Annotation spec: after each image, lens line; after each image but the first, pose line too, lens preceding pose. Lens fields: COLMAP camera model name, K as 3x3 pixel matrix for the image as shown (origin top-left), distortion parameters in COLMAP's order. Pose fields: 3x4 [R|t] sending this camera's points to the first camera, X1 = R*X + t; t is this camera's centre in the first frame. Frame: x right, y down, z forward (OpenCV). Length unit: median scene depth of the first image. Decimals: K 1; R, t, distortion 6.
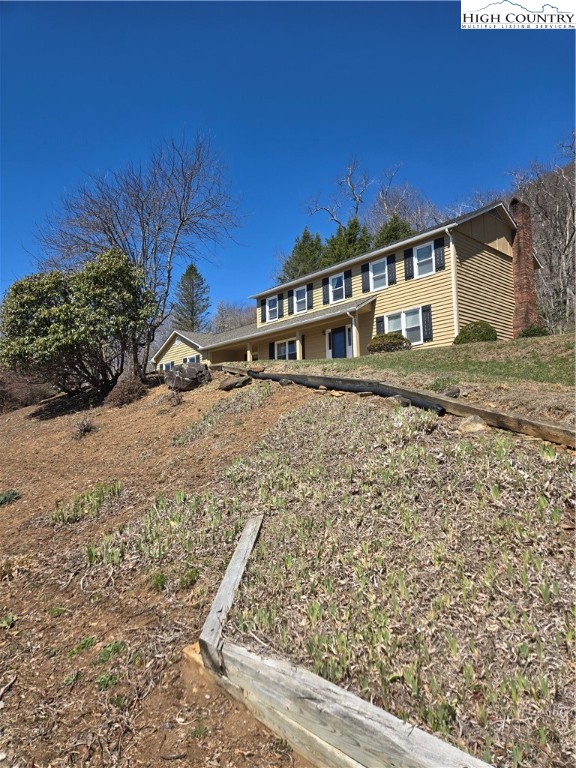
lens RADIAL K [[524.2, 0, 288.0], [0, 524.2, 384.0], [0, 0, 1]] dist [0.051512, -0.002179]
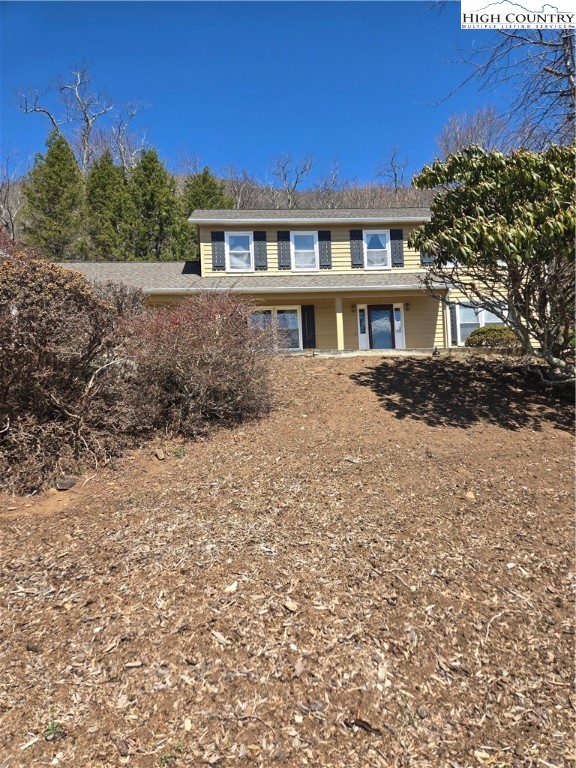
lens RADIAL K [[524.2, 0, 288.0], [0, 524.2, 384.0], [0, 0, 1]] dist [0.051512, -0.002179]
pose [[0.564292, 0.094414, 0.820159, -0.490444], [-0.040446, 0.995408, -0.086760, 0.058440], [-0.824584, 0.015785, 0.565519, 0.637915]]
